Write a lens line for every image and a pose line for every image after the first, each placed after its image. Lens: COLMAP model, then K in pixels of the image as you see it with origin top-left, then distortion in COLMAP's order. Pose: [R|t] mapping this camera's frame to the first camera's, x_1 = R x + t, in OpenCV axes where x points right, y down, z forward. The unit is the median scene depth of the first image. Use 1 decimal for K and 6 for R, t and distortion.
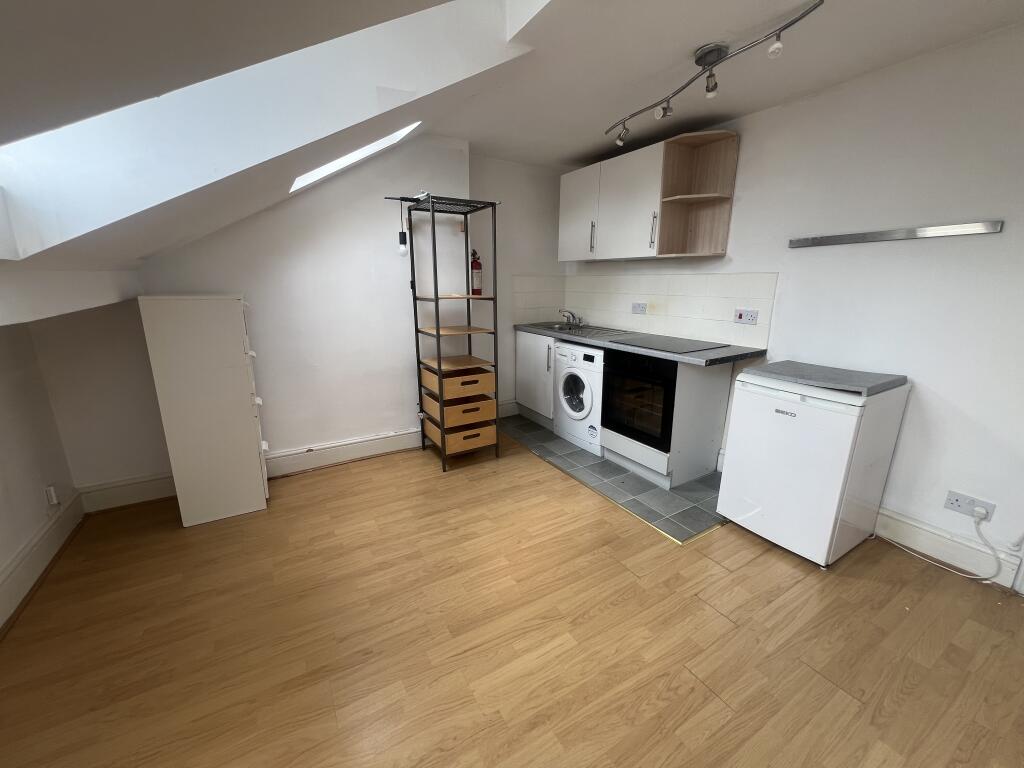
lens RADIAL K [[409.4, 0, 510.5], [0, 409.4, 383.2], [0, 0, 1]] dist [-0.001515, 0.000430]
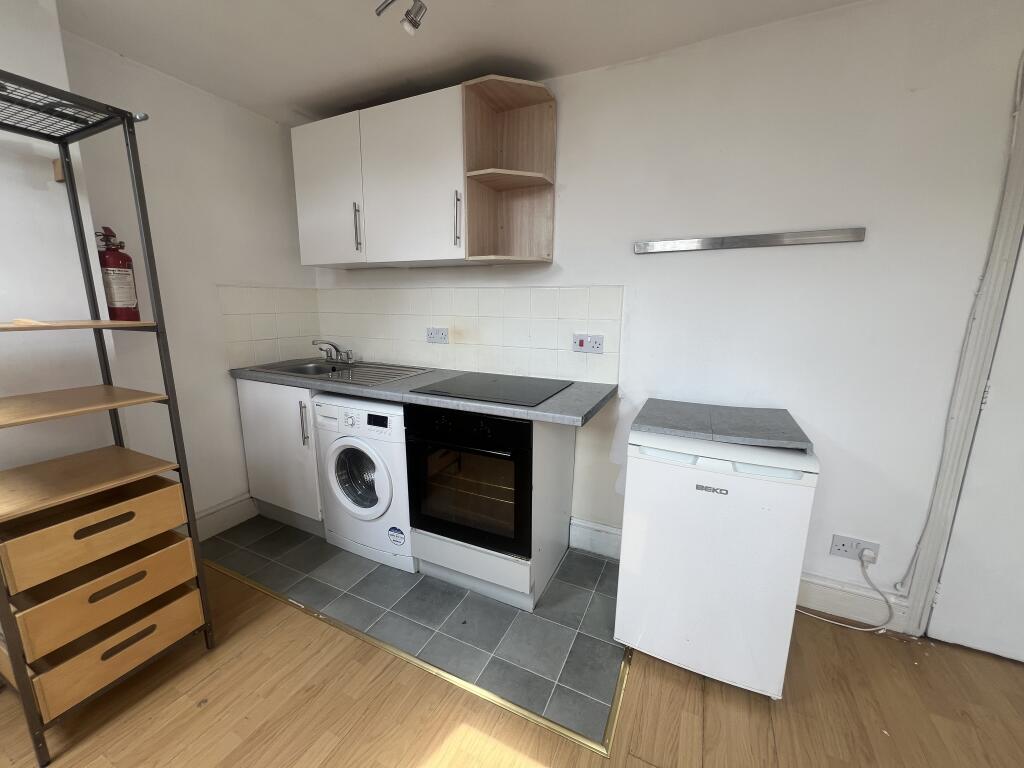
lens RADIAL K [[409.4, 0, 508.4], [0, 409.4, 383.4], [0, 0, 1]] dist [-0.001515, 0.000430]
pose [[0.838868, -0.097696, 0.535496, 0.036227], [0.124617, 0.992103, -0.014216, -0.085457], [-0.529878, 0.078657, 0.844418, 0.393763]]
